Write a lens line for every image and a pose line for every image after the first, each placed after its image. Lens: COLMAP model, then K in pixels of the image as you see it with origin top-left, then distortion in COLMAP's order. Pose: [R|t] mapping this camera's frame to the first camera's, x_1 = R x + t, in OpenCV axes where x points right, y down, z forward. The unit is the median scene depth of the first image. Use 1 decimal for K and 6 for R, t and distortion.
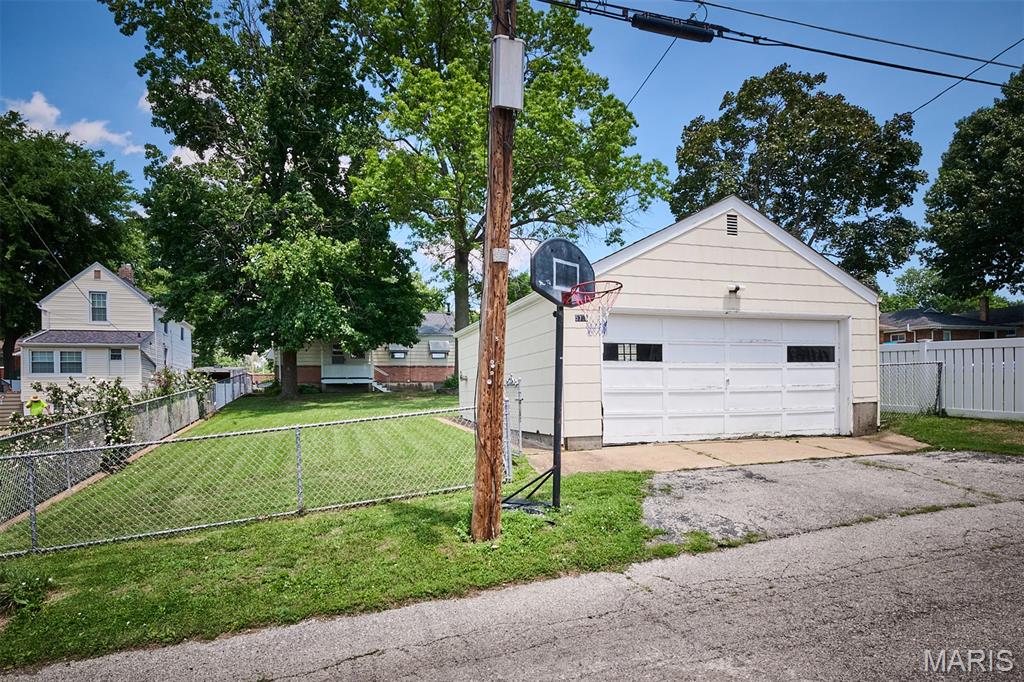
lens RADIAL K [[613.5, 0, 512.0], [0, 613.5, 341.0], [0, 0, 1]] dist [-0.001421, -0.000682]
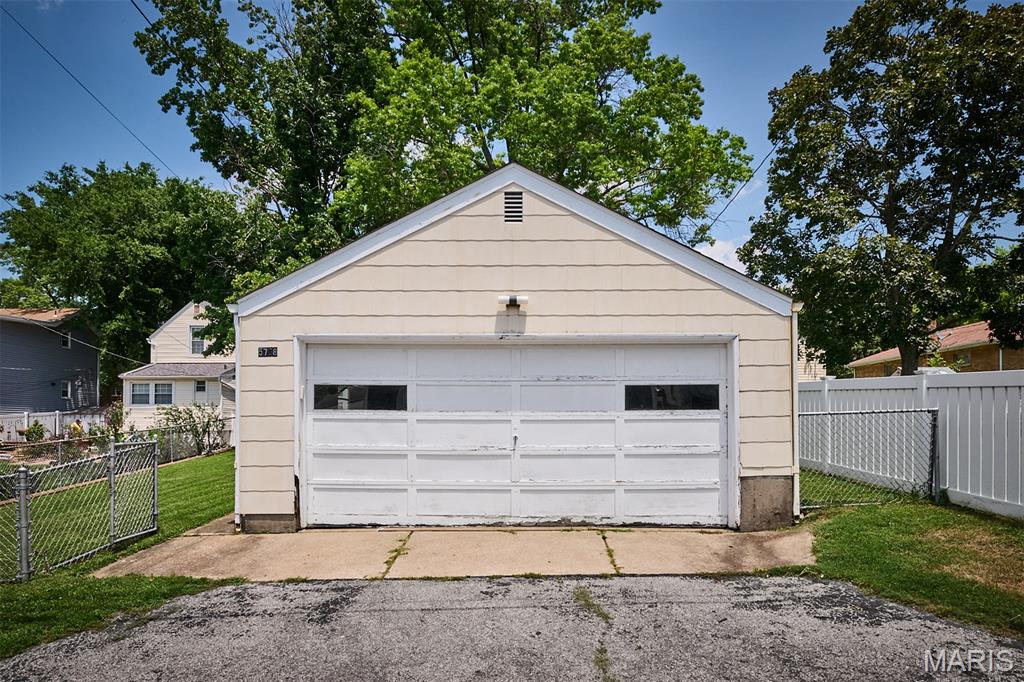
lens RADIAL K [[663.3, 0, 511.7], [0, 663.3, 356.9], [0, 0, 1]] dist [0.001860, 0.000899]
pose [[0.948611, -0.018254, -0.315919, 0.550589], [0.015003, 0.999807, -0.012720, -0.014429], [0.316090, 0.007326, 0.948701, 0.291965]]
